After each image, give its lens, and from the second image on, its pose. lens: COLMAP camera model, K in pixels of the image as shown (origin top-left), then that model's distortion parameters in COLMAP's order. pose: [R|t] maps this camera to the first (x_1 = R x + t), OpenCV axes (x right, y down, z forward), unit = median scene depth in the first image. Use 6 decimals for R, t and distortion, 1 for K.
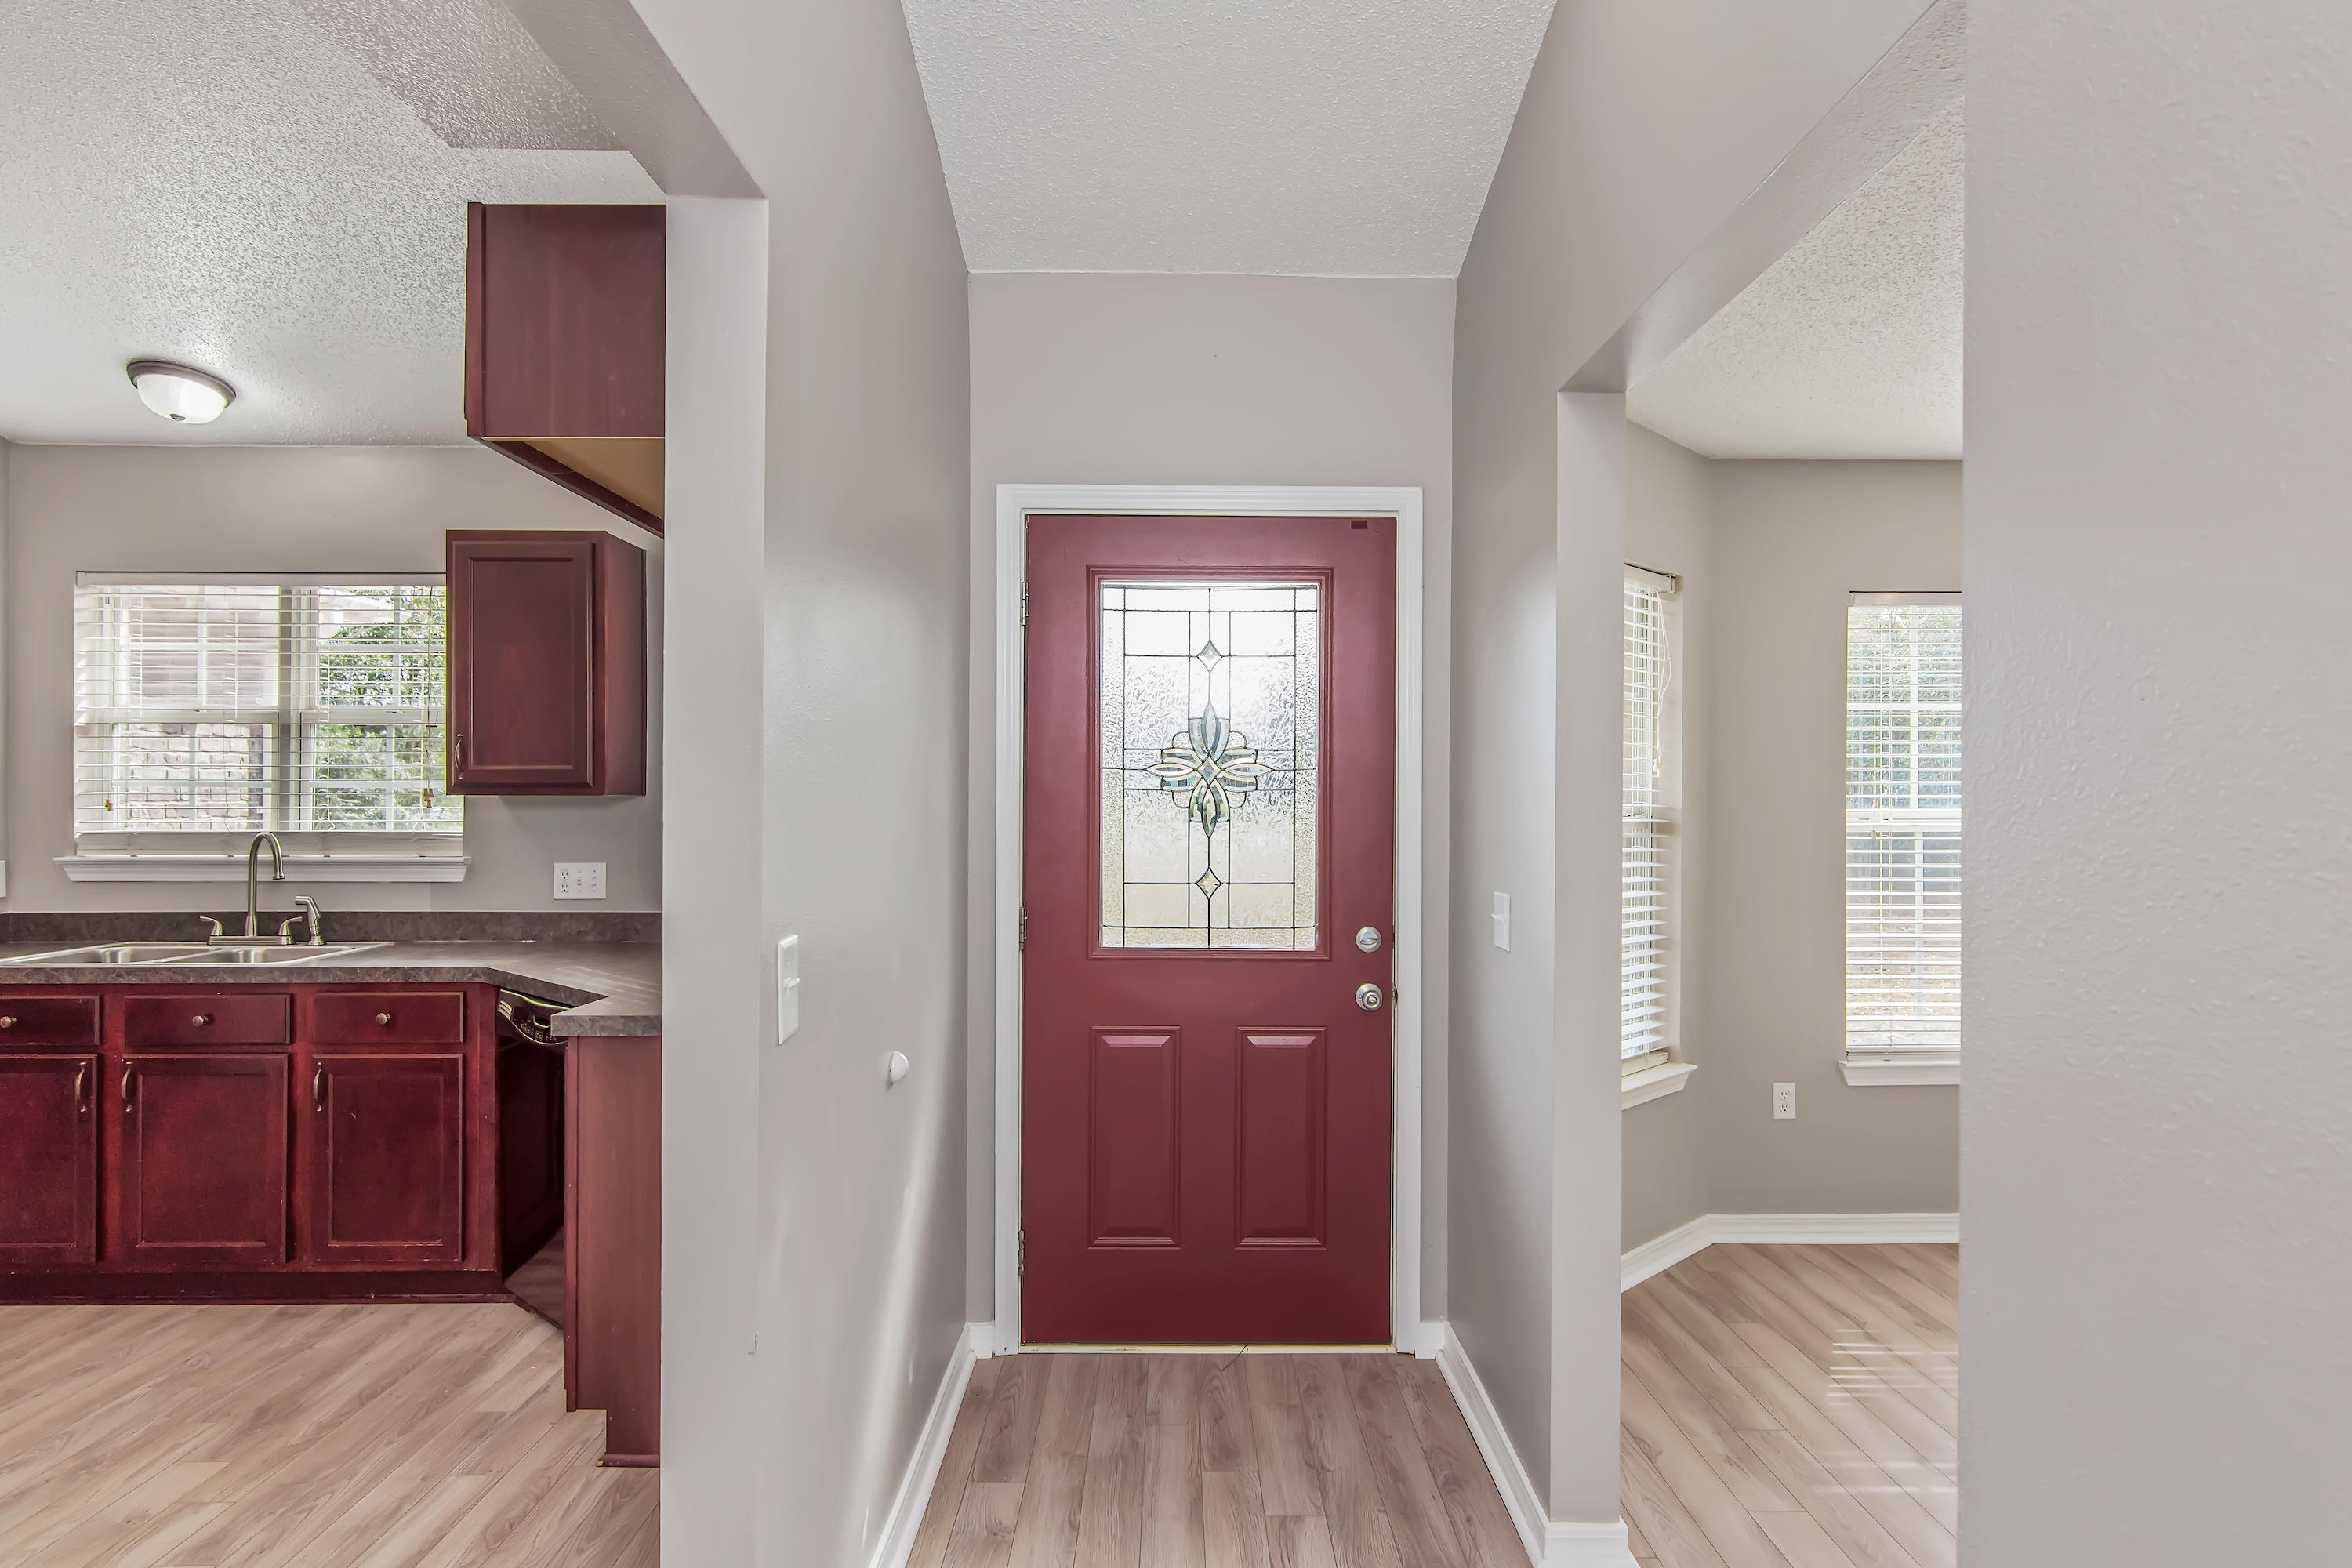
lens RADIAL K [[1331.7, 0, 1188.0], [0, 1331.7, 808.6], [0, 0, 1]] dist [-0.006115, 0.000863]
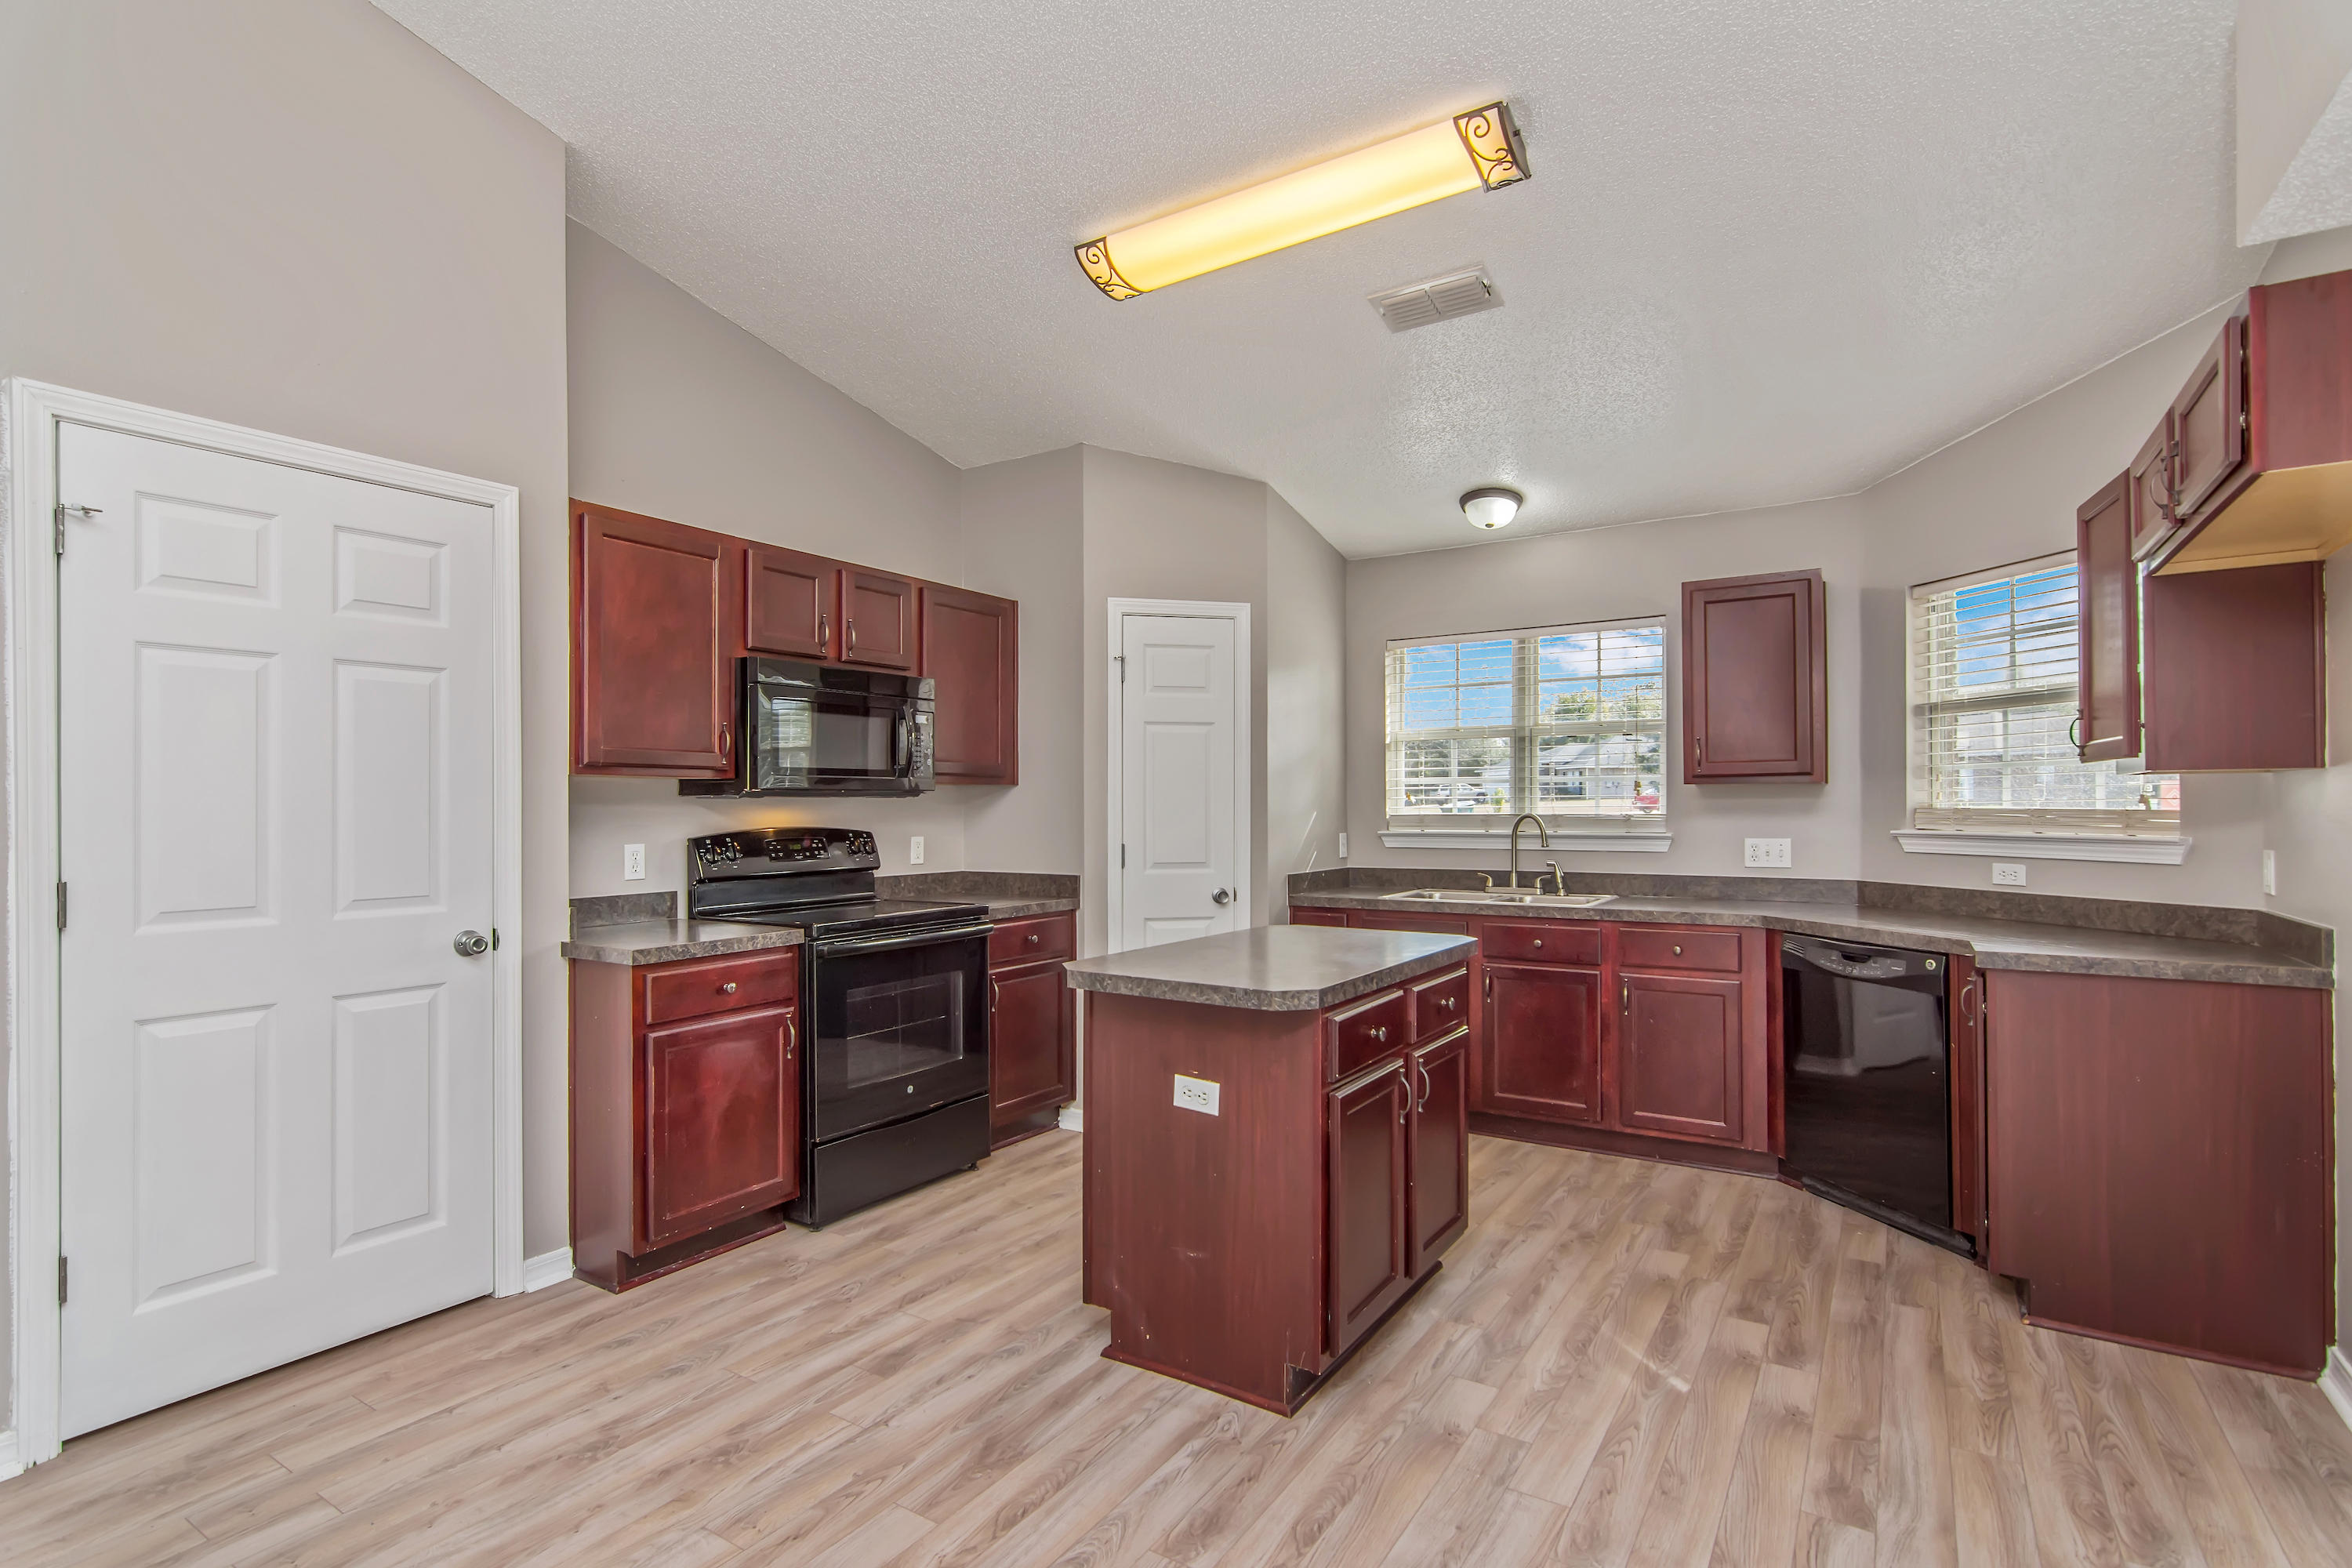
lens RADIAL K [[1133.6, 0, 1151.5], [0, 1133.6, 800.9], [0, 0, 1]] dist [0.001571, 0.002385]
pose [[0.819662, -0.010084, -0.572759, -0.329749], [0.006445, 0.999944, -0.008381, 0.011436], [0.572811, 0.003179, 0.819681, -0.210304]]
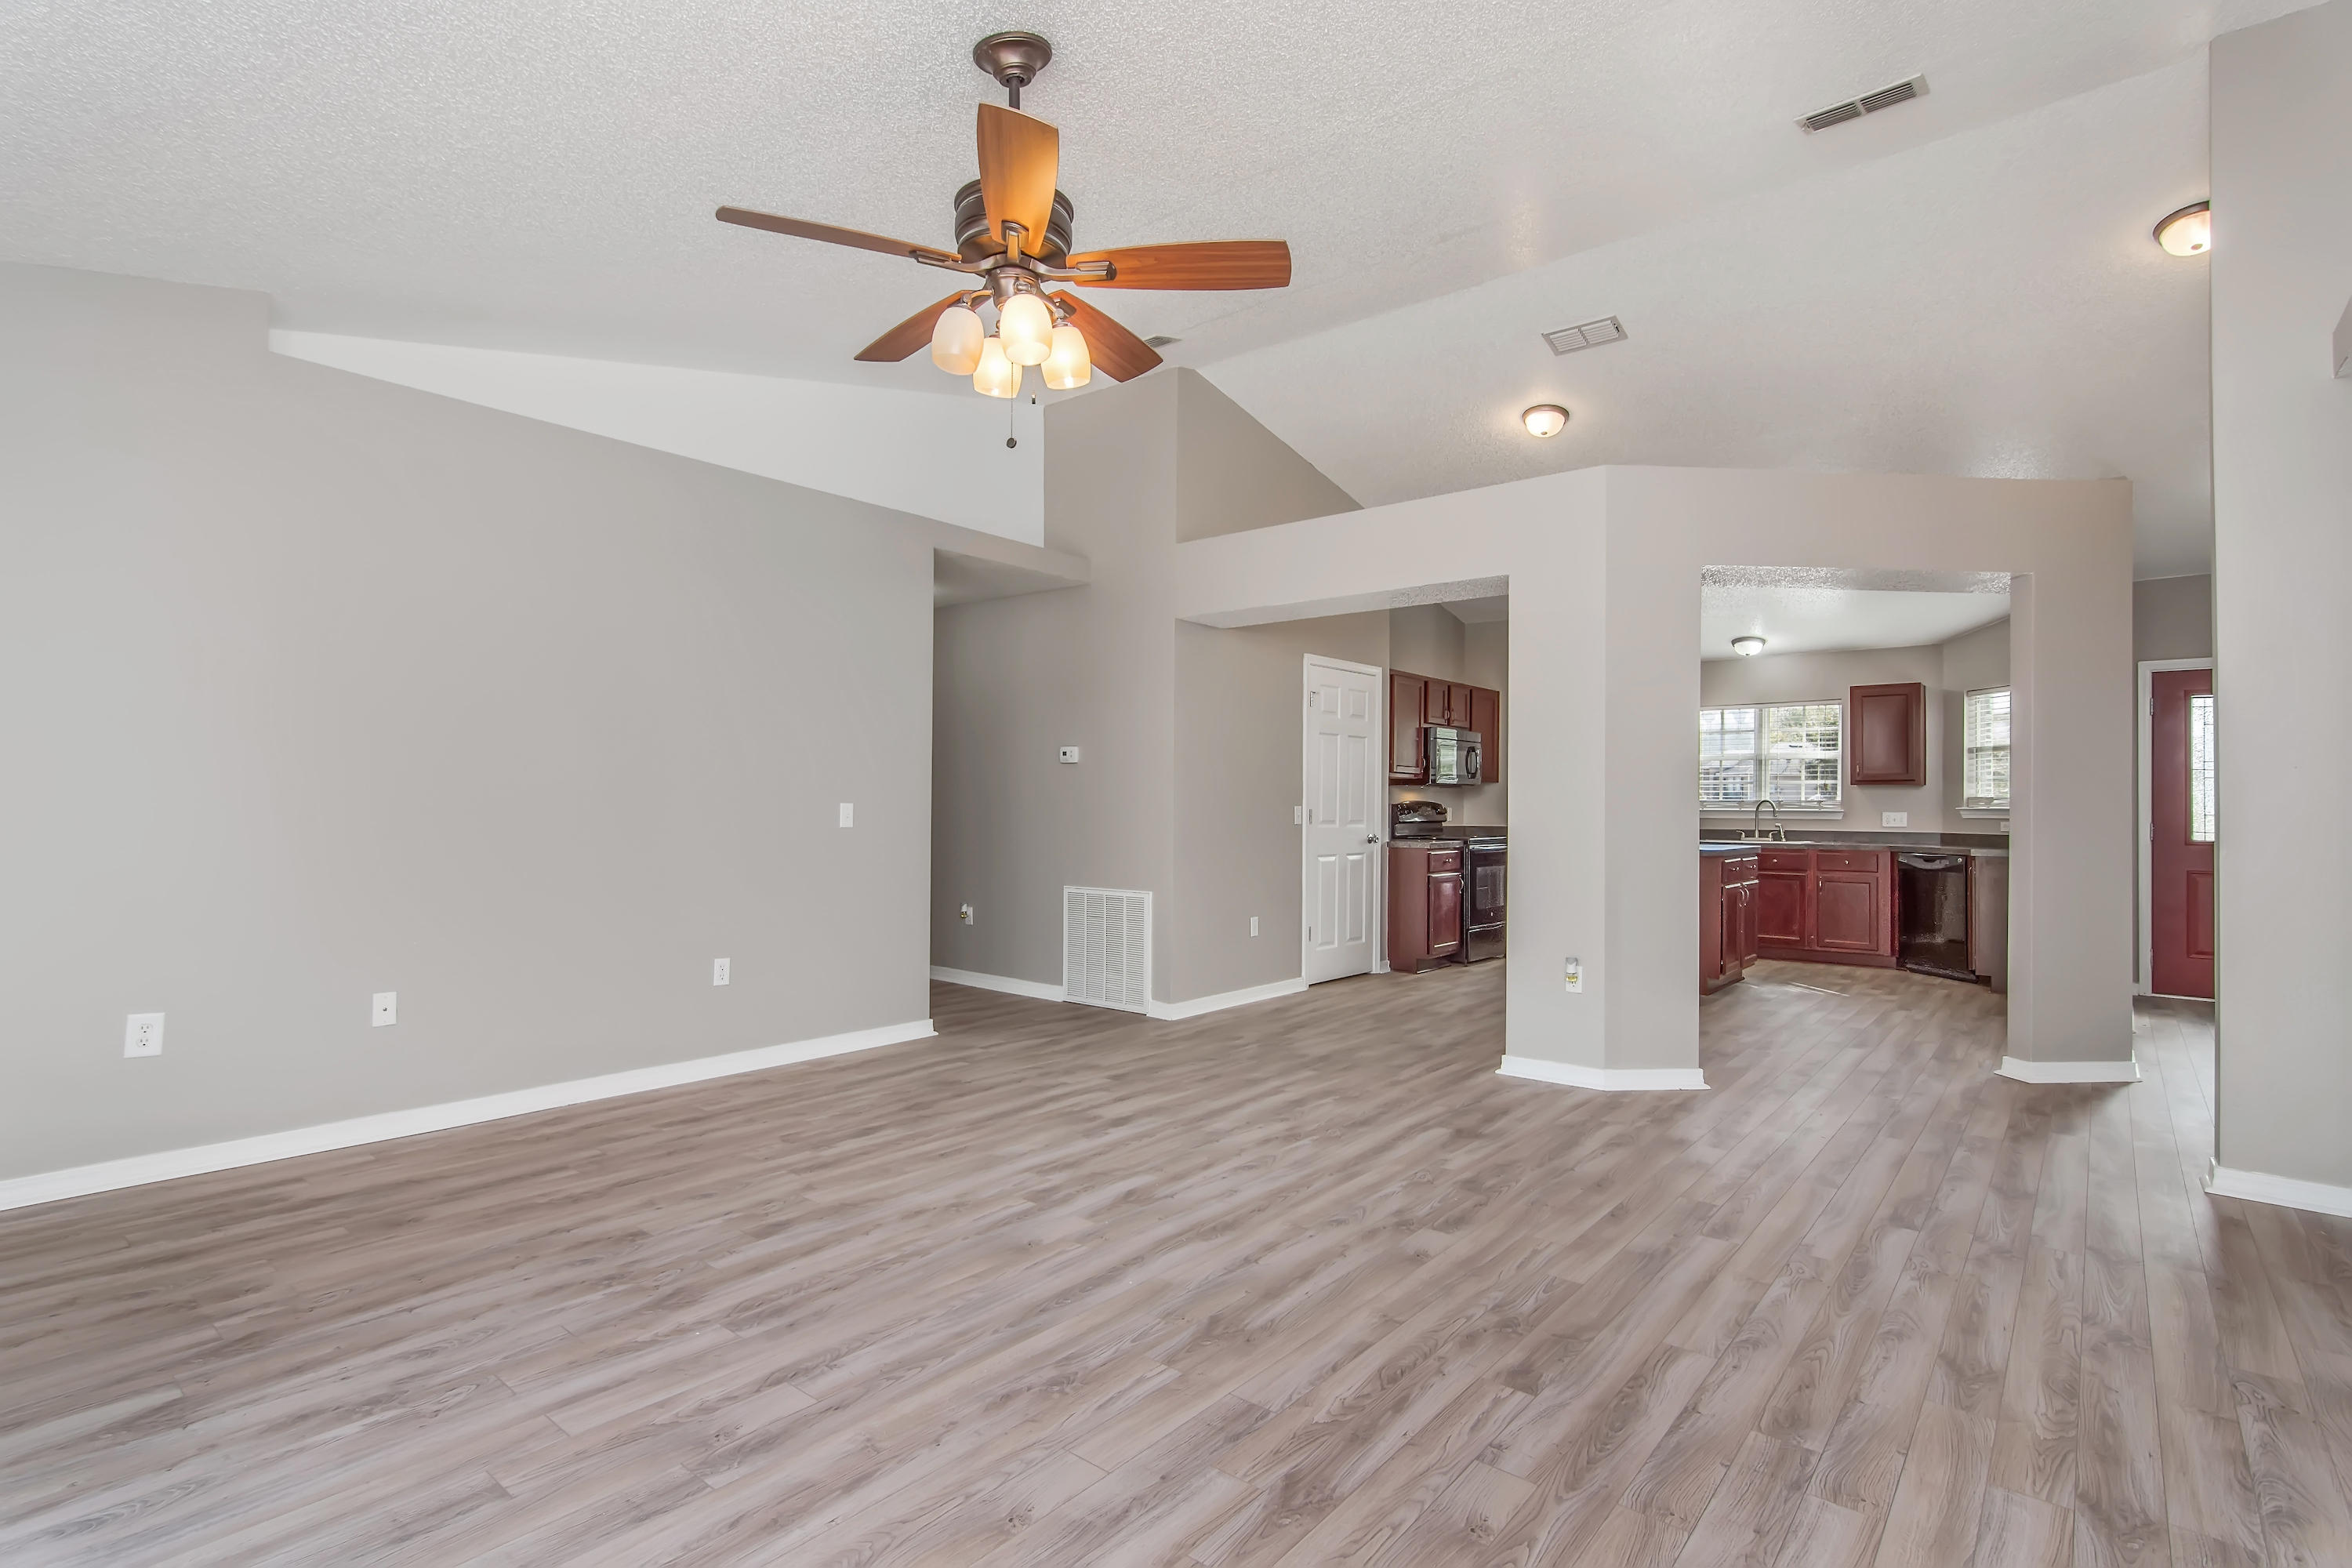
lens RADIAL K [[1133.6, 0, 1155.7], [0, 1133.6, 795.7], [0, 0, 1]] dist [0.001571, 0.002385]
pose [[0.750535, -0.005992, -0.660803, -0.093718], [-0.004800, 0.999883, -0.014519, 0.048348], [0.660813, 0.014069, 0.750419, -1.555446]]
